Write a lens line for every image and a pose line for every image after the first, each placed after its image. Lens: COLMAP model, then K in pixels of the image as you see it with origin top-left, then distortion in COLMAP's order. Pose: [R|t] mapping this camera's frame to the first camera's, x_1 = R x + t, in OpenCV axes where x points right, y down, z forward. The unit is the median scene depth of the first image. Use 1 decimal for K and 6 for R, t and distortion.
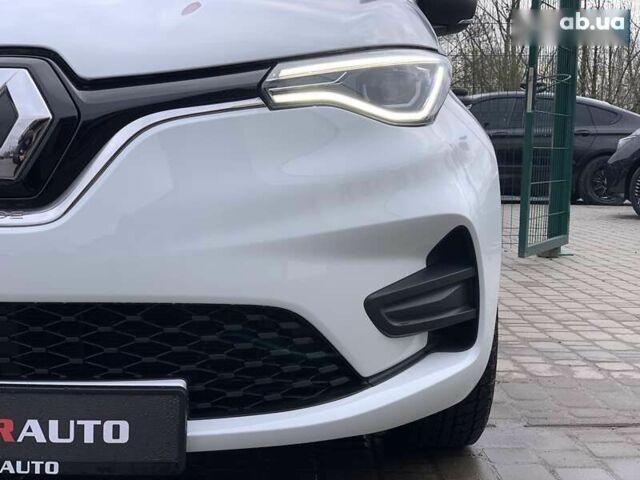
lens RADIAL K [[963.9, 0, 320.1], [0, 963.9, 246.2], [0, 0, 1]] dist [0.054767, 0.000000]
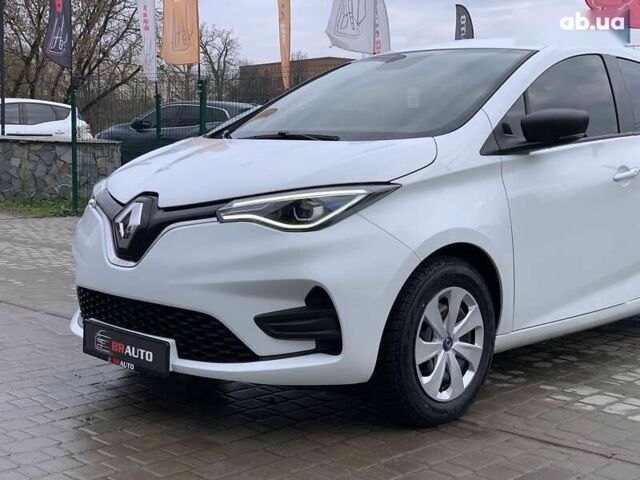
lens RADIAL K [[963.9, 0, 303.6], [0, 963.9, 232.4], [0, 0, 1]] dist [0.054767, 0.000000]
pose [[0.680990, 0.066049, -0.729308, 1.661549], [-0.080799, 0.996620, 0.014812, -0.168154], [0.727822, 0.048840, 0.684025, -0.342678]]
